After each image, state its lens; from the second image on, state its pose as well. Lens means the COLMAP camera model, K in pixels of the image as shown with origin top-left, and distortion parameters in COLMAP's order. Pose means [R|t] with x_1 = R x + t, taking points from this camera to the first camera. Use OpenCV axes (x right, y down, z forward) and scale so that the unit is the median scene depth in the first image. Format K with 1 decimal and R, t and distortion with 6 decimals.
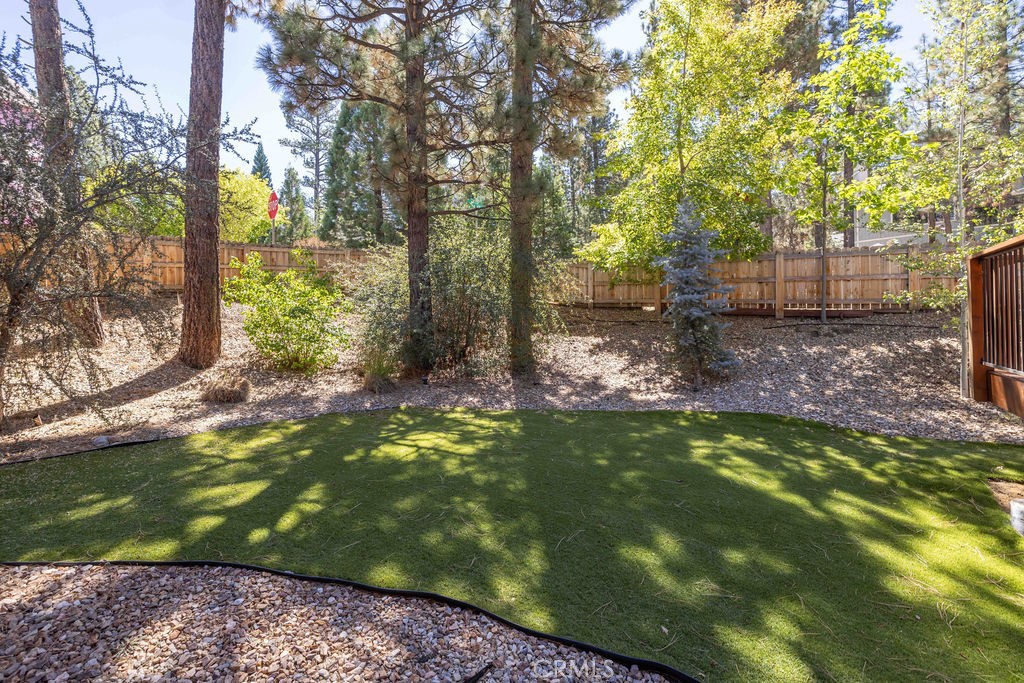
lens RADIAL K [[449.9, 0, 496.3], [0, 449.9, 323.3], [0, 0, 1]] dist [0.000852, 0.000030]
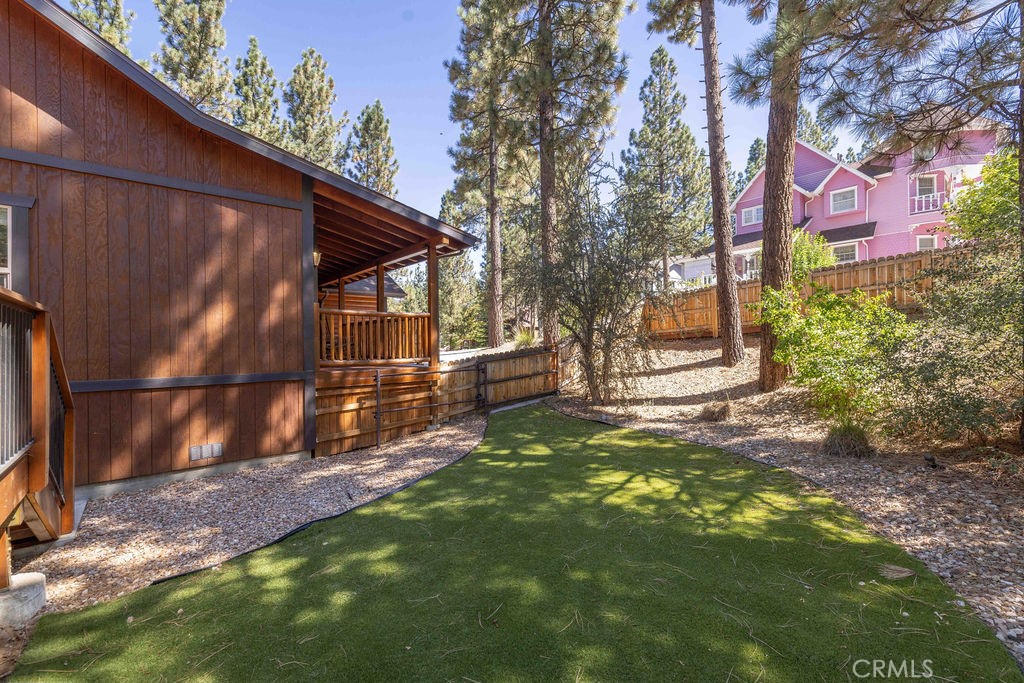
lens RADIAL K [[438.9, 0, 512.0], [0, 438.9, 341.5], [0, 0, 1]] dist [0.000422, 0.000025]
pose [[-0.245958, 0.006518, -0.969259, 1.356263], [0.006962, 0.999963, 0.004958, -0.089597], [0.969256, -0.005528, -0.245994, 1.558797]]
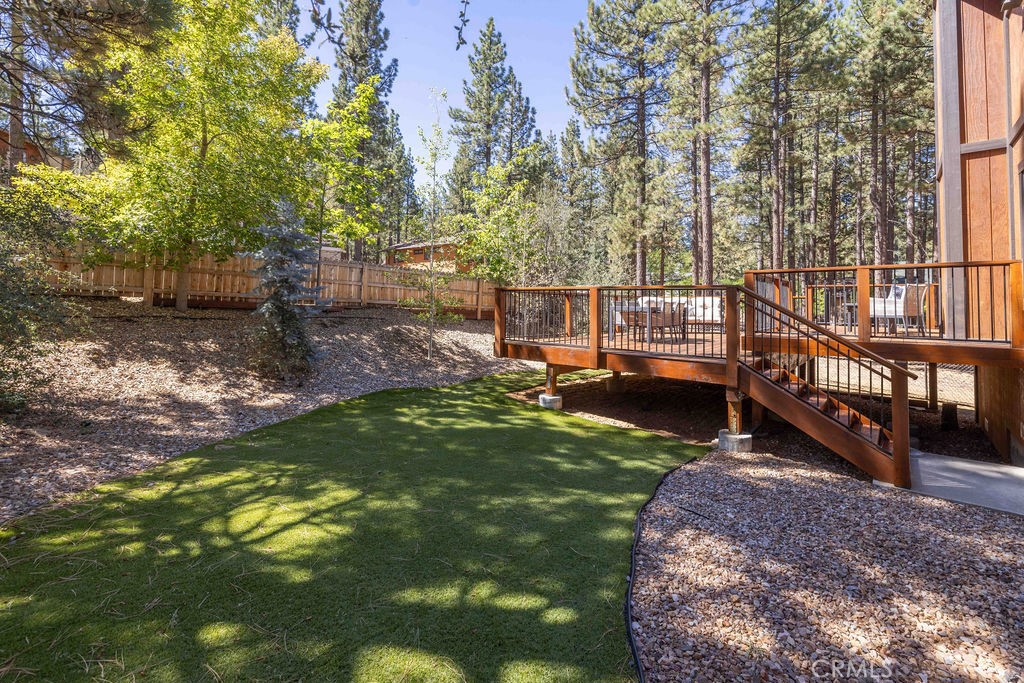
lens RADIAL K [[445.0, 0, 519.5], [0, 445.0, 289.6], [0, 0, 1]] dist [-0.000684, -0.000076]
pose [[0.083713, 0.041276, 0.995635, -1.279211], [-0.003403, 0.999148, -0.041135, -0.070302], [-0.996484, 0.000055, 0.083782, 0.959654]]
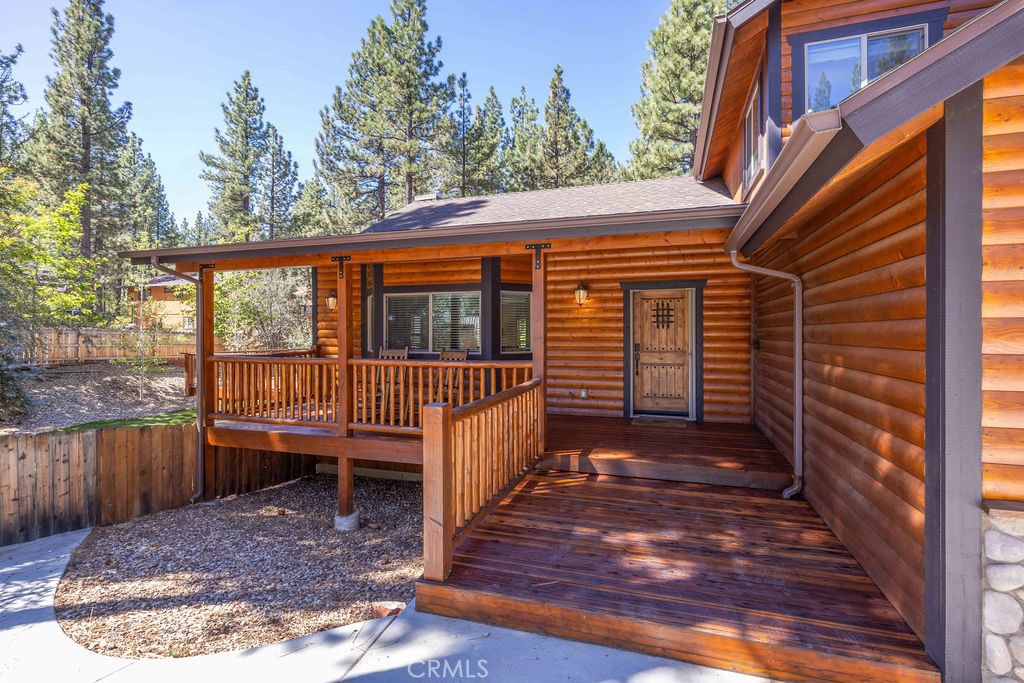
lens RADIAL K [[452.6, 0, 534.1], [0, 452.6, 334.3], [0, 0, 1]] dist [-0.000892, -0.000126]
pose [[-0.325219, 0.001862, 0.945637, -4.453552], [0.006146, 0.999981, 0.000144, -0.420746], [-0.945619, 0.005859, -0.325224, -0.779716]]
